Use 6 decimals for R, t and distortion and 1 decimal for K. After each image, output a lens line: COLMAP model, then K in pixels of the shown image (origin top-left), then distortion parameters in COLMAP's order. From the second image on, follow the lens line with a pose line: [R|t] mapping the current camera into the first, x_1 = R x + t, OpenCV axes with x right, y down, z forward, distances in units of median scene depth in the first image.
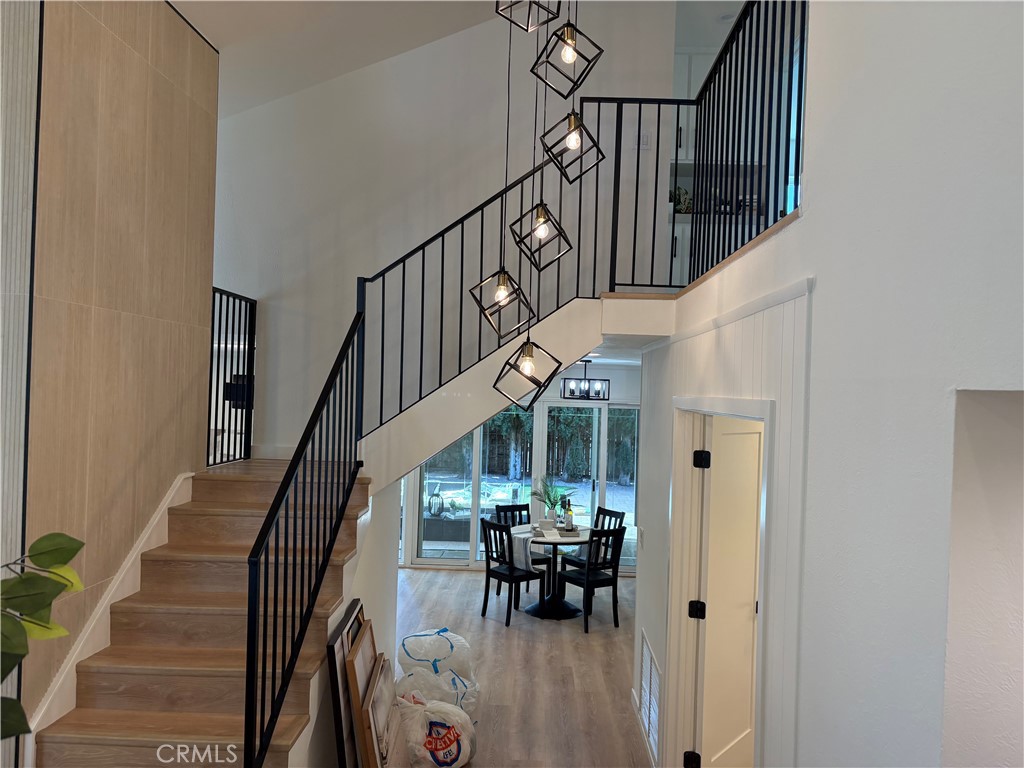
lens RADIAL K [[775.9, 0, 511.9], [0, 775.9, 379.7], [0, 0, 1]] dist [0.048104, -0.049410]
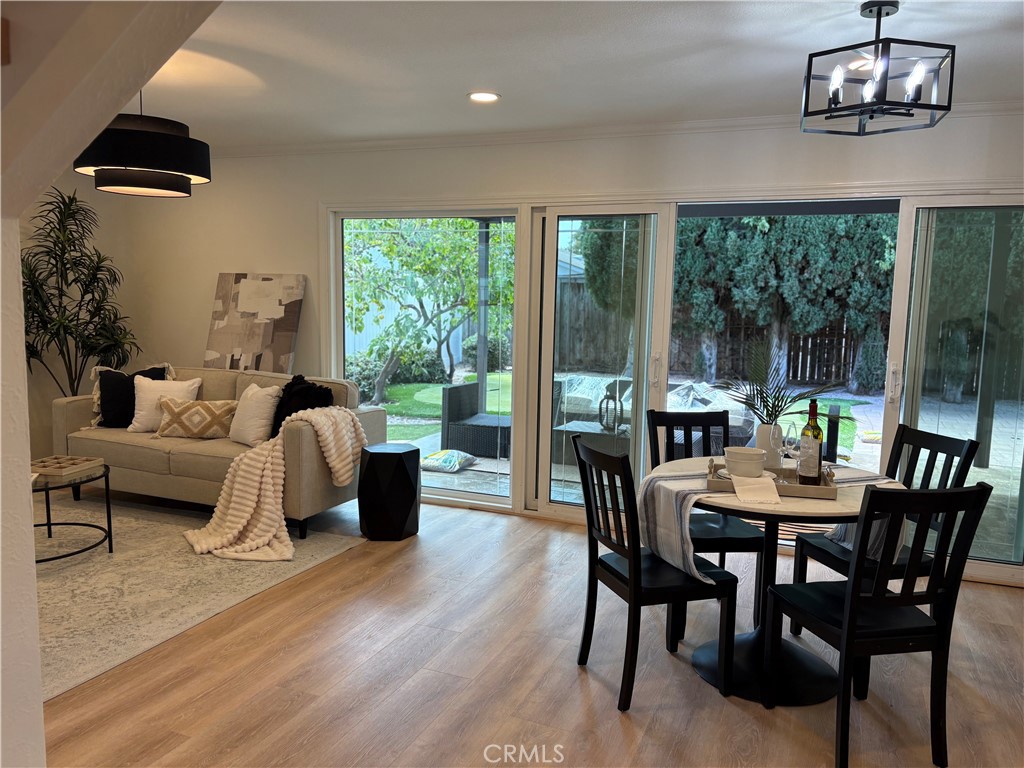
lens RADIAL K [[775.9, 0, 517.9], [0, 775.9, 392.1], [0, 0, 1]] dist [0.048104, -0.049410]
pose [[0.937605, 0.034747, -0.345961, 0.067958], [0.007701, 0.992675, 0.120572, 0.100970], [0.347617, -0.115713, 0.930469, 0.582129]]
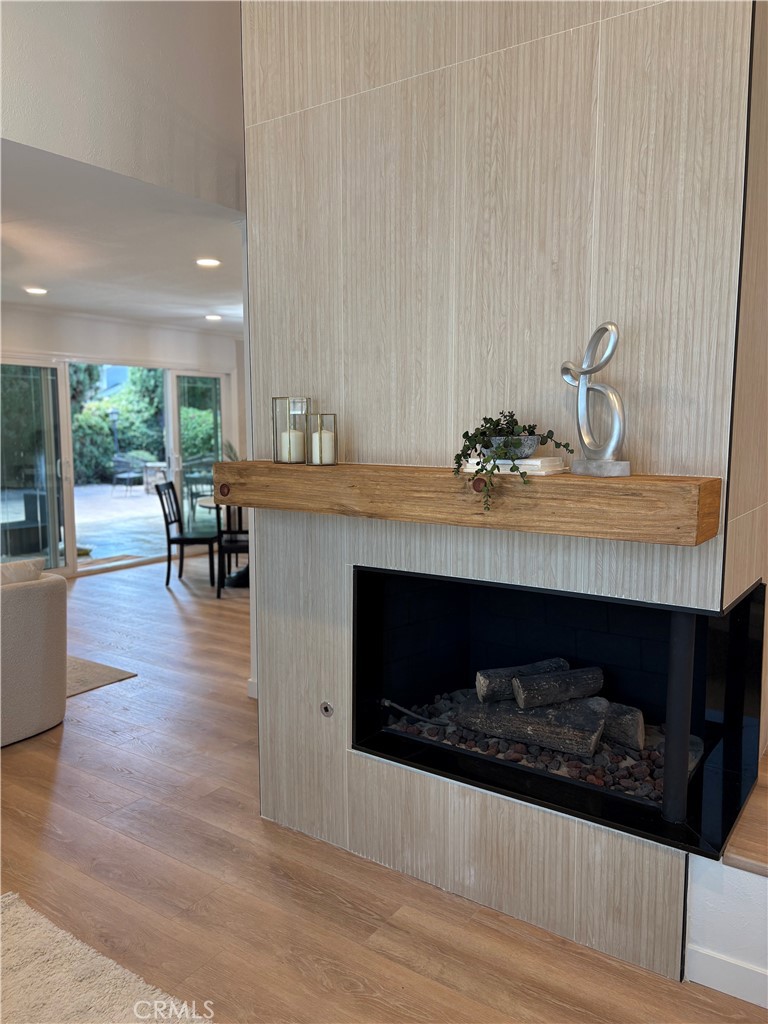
lens RADIAL K [[775.9, 0, 388.1], [0, 775.9, 515.7], [0, 0, 1]] dist [0.048104, -0.049410]
pose [[0.537928, -0.130200, 0.832875, -0.627655], [0.006648, 0.988625, 0.150254, 0.073579], [-0.842965, -0.075289, 0.532675, 0.354040]]
